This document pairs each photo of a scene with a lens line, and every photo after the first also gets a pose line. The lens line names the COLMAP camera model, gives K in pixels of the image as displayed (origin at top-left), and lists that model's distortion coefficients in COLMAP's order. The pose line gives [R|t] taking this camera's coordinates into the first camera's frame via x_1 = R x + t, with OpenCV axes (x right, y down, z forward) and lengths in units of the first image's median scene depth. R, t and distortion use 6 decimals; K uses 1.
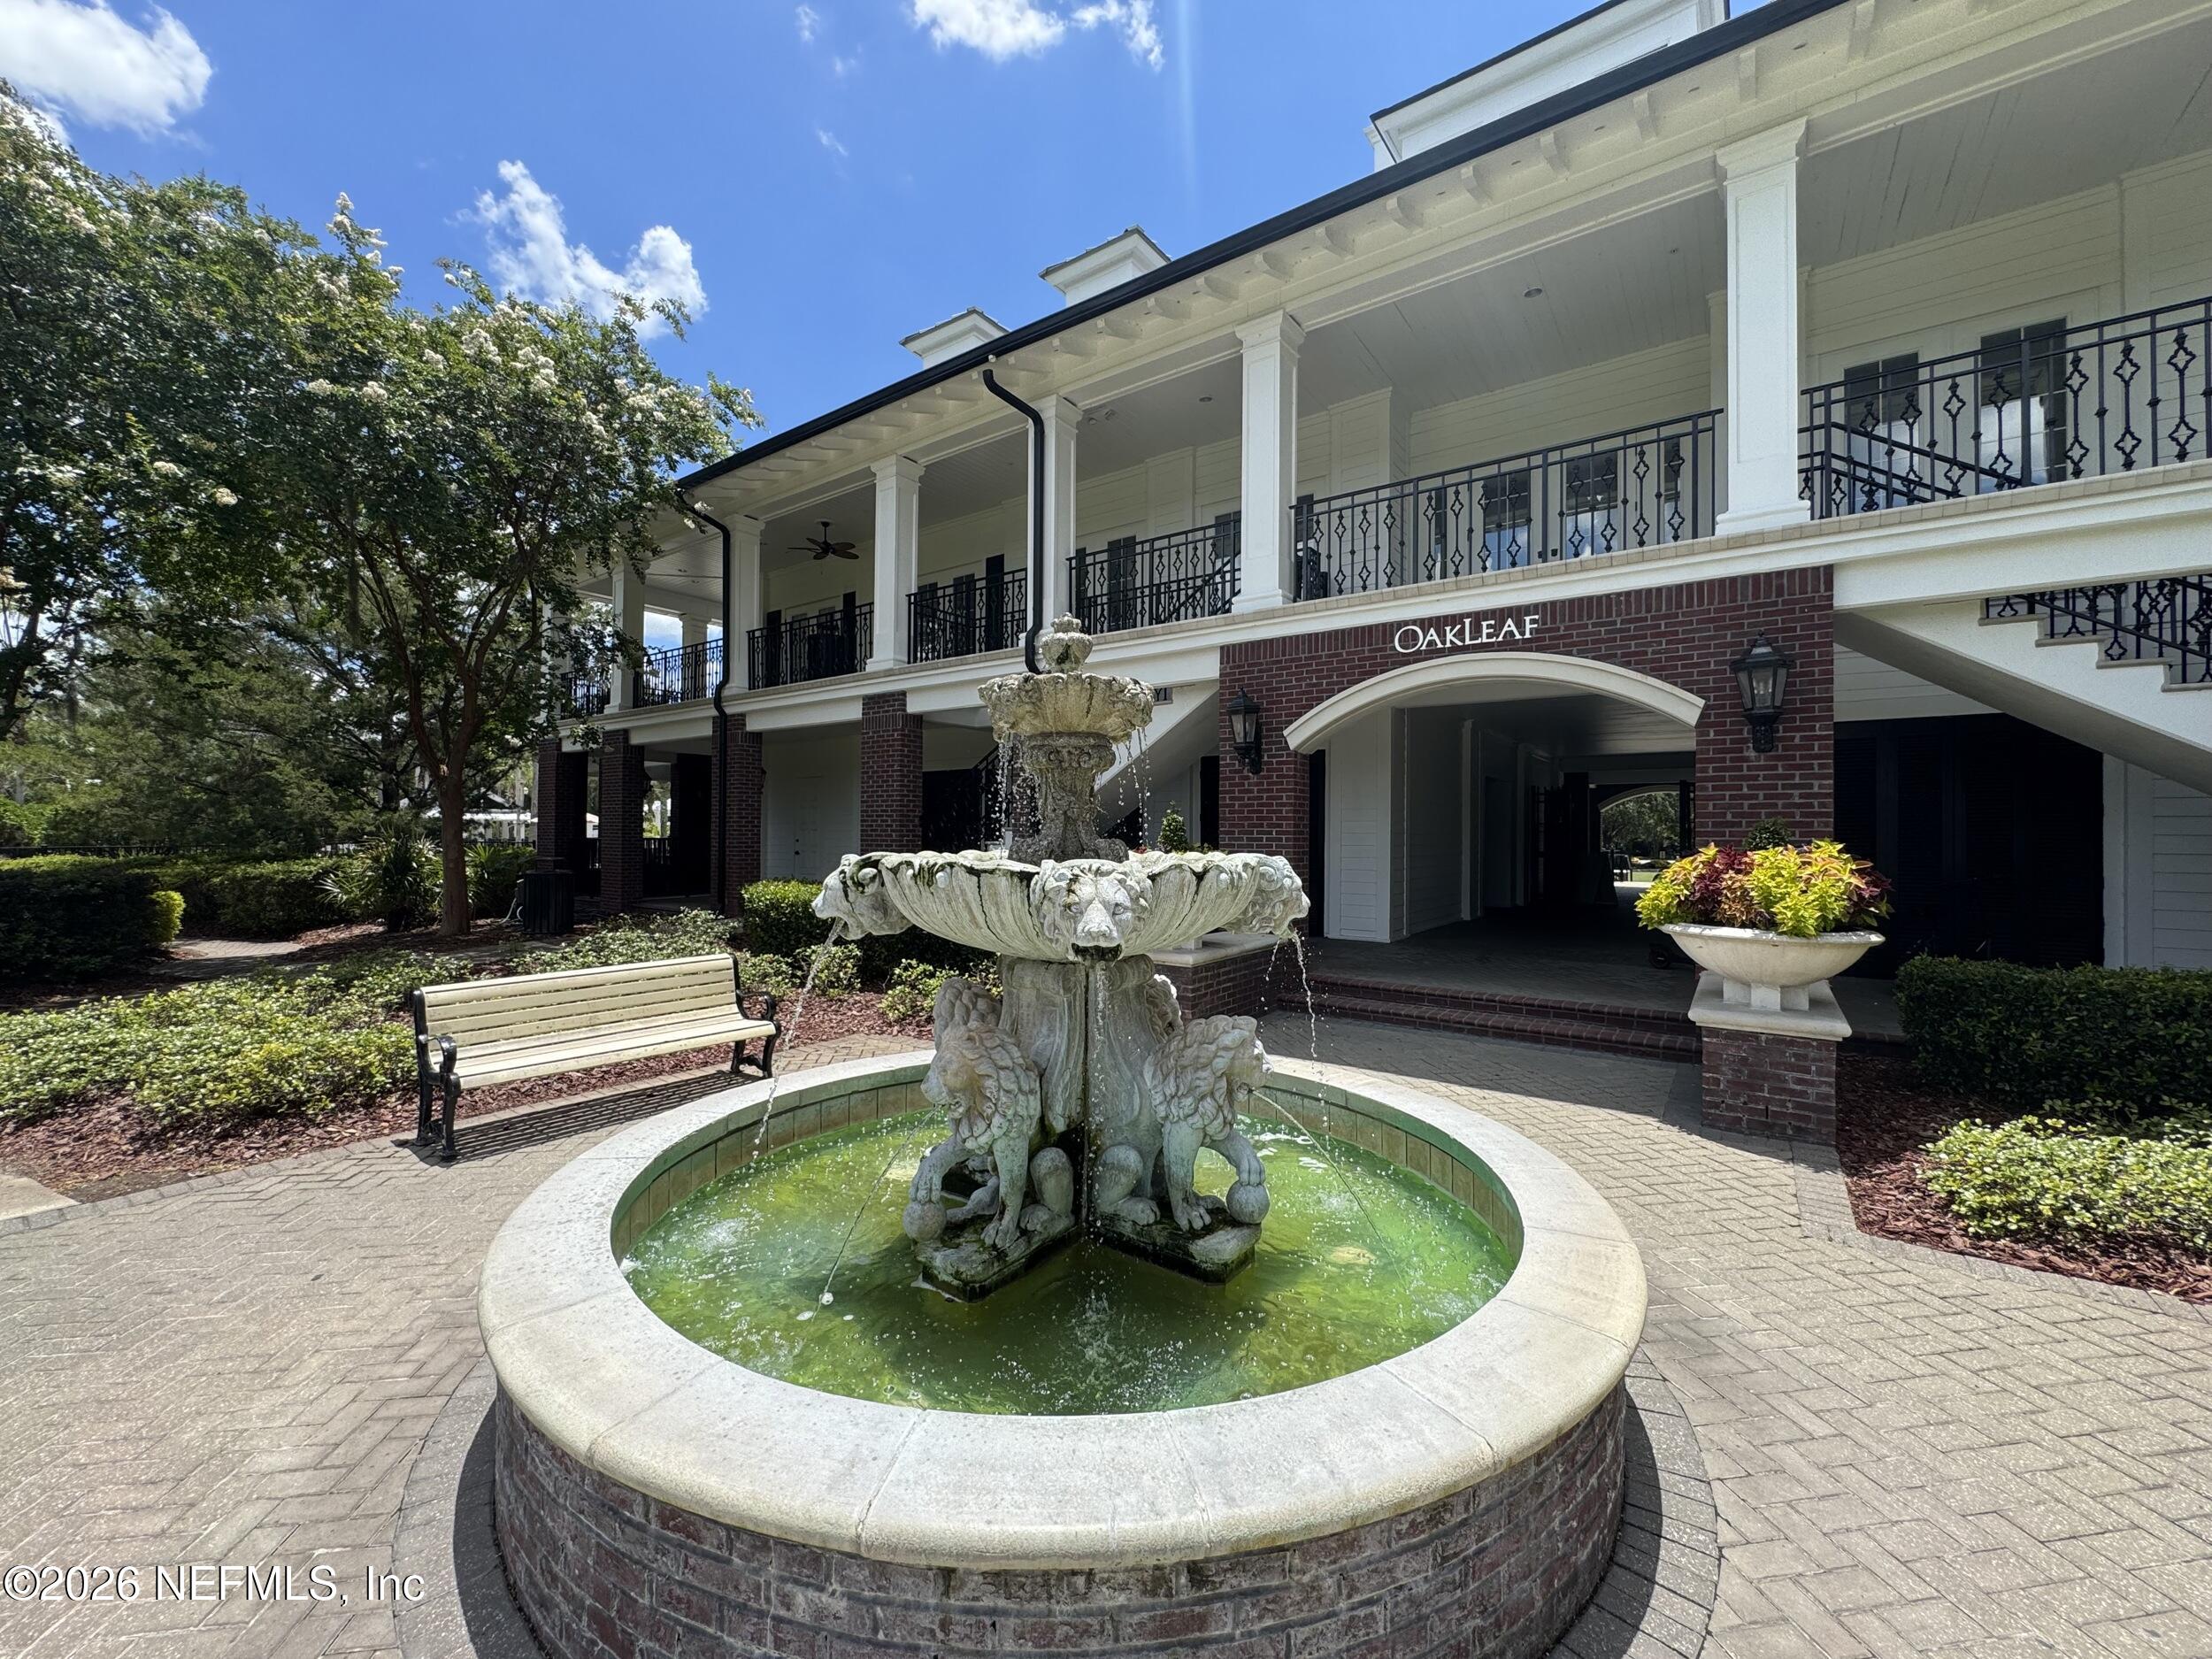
lens RADIAL K [[891.4, 0, 1116.6], [0, 891.4, 821.9], [0, 0, 1]] dist [0.003351, 0.000261]
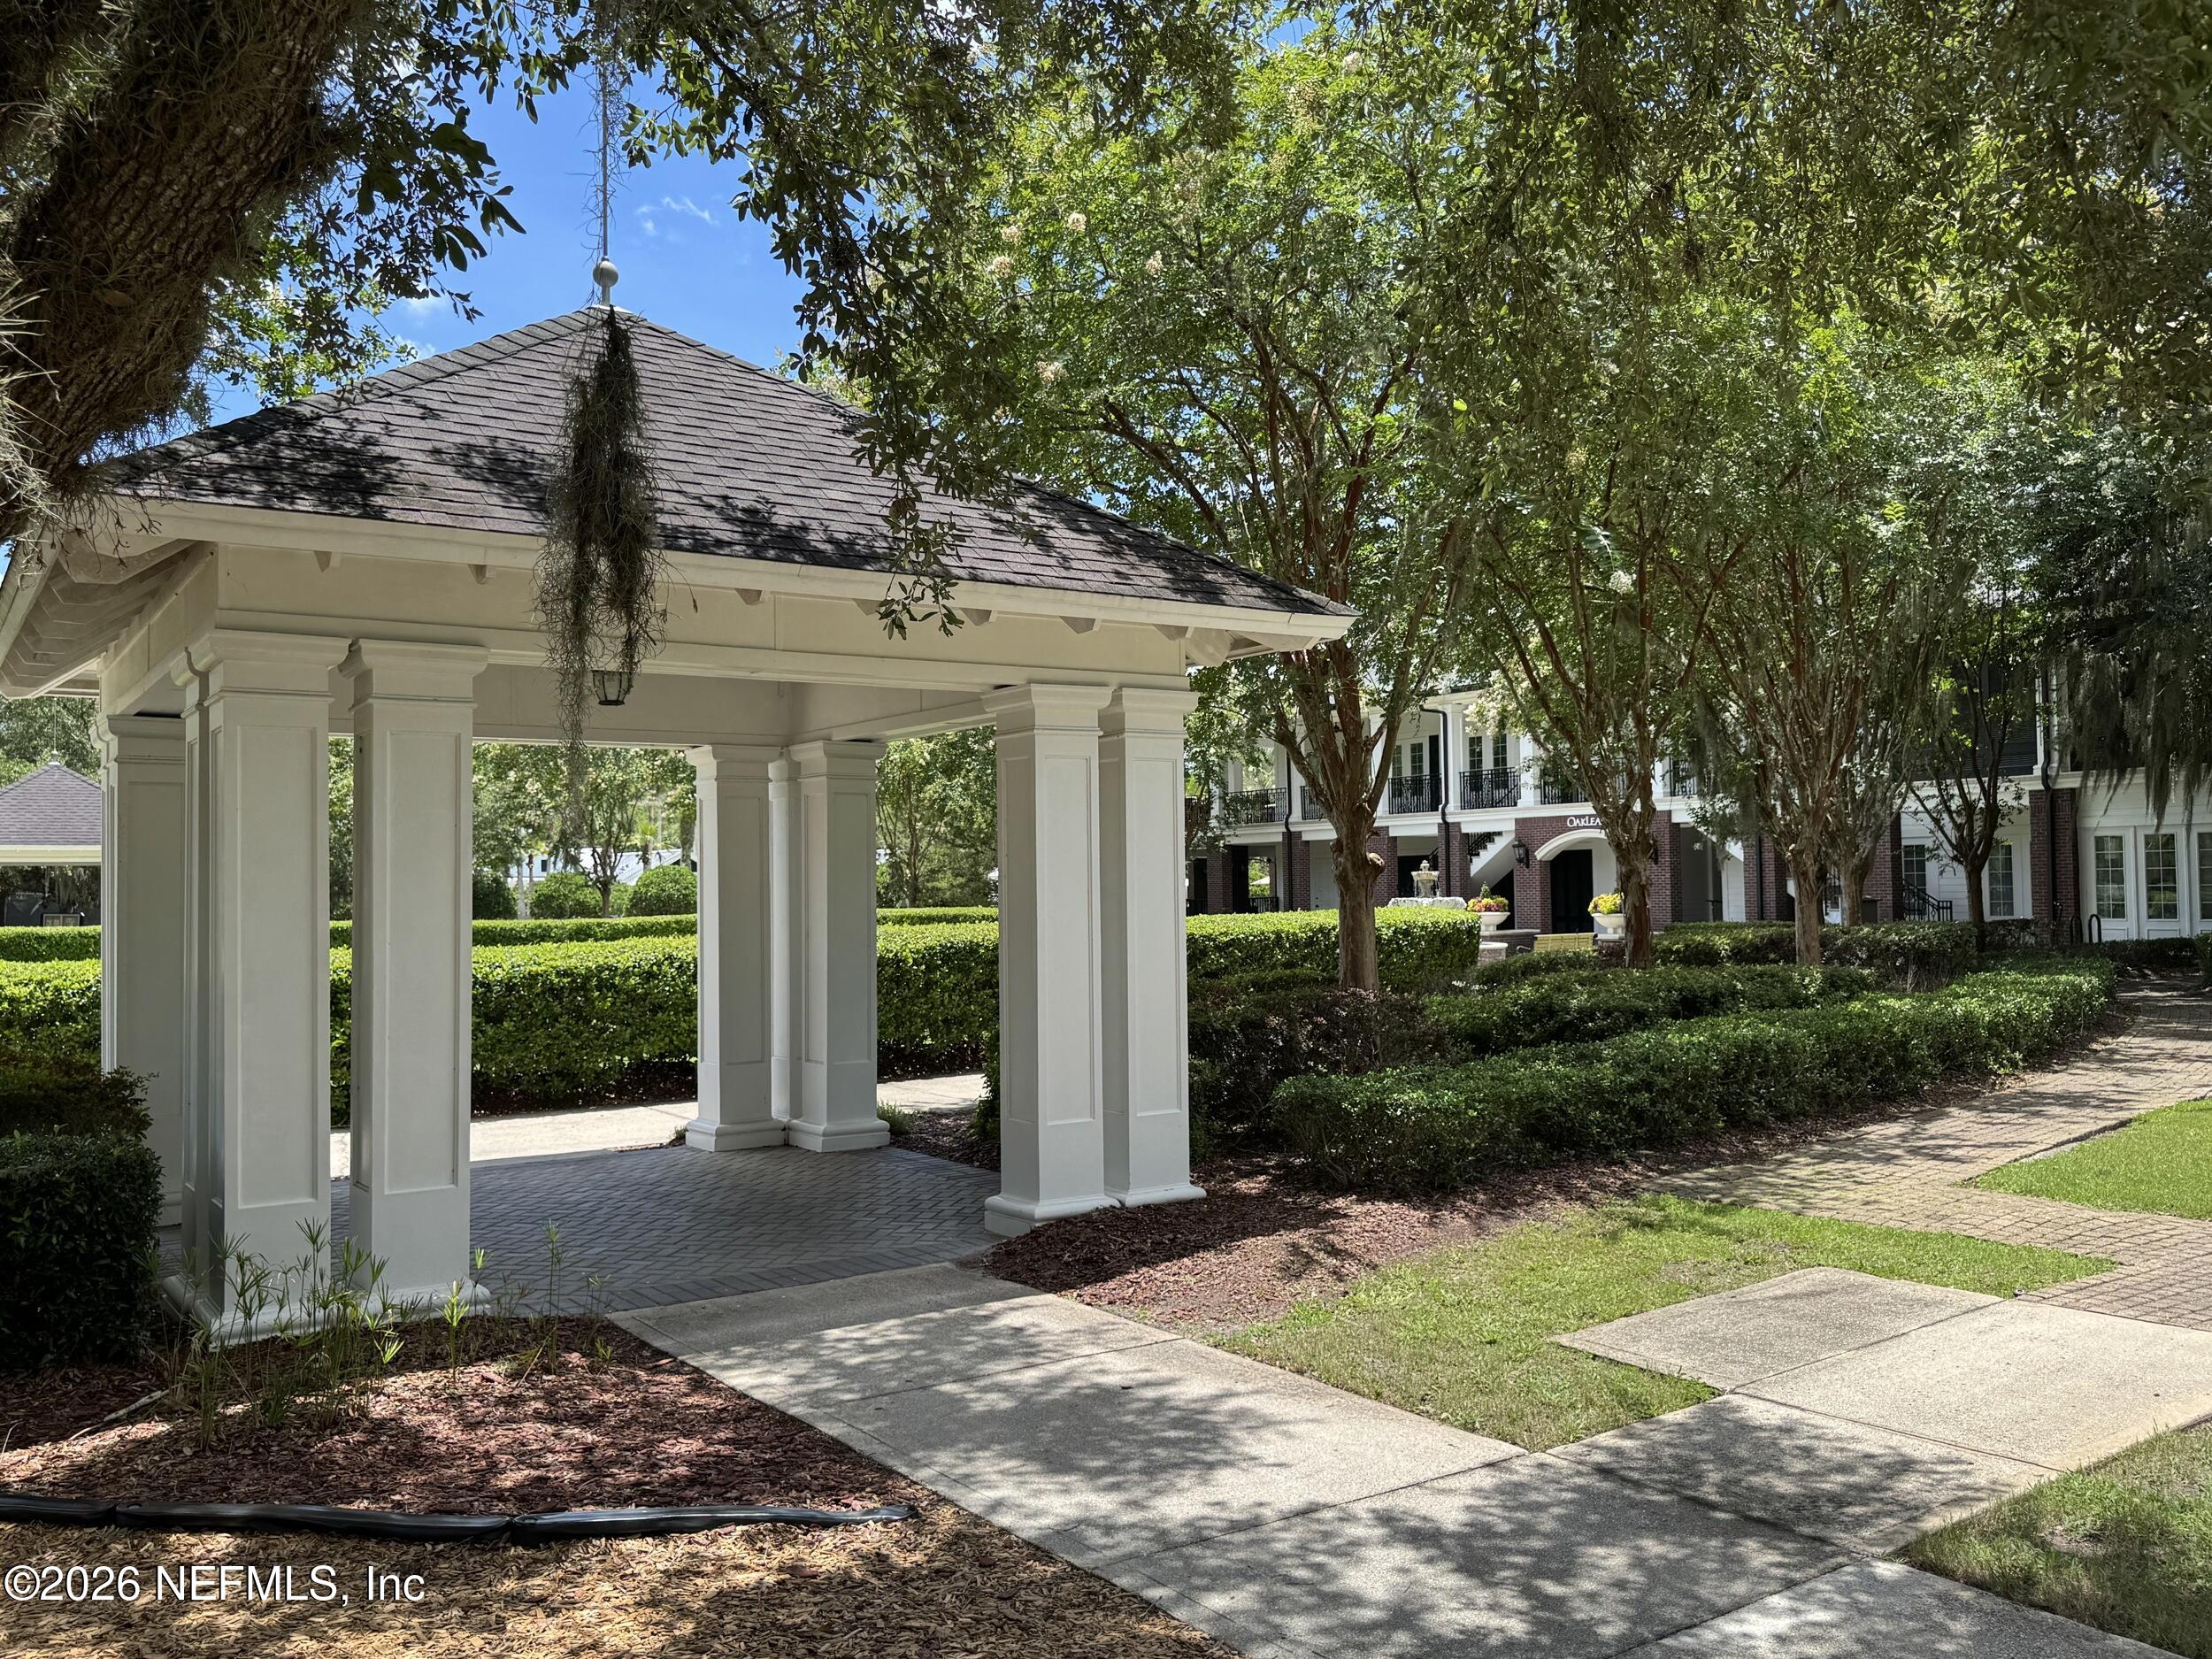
lens RADIAL K [[1796.6, 0, 1105.9], [0, 1796.6, 830.2], [0, 0, 1]] dist [0.000648, 0.000056]
pose [[0.938180, -0.021501, -0.345479, 0.563319], [0.011754, 0.999472, -0.030282, -0.014663], [0.345947, 0.024349, 0.937938, -3.002332]]
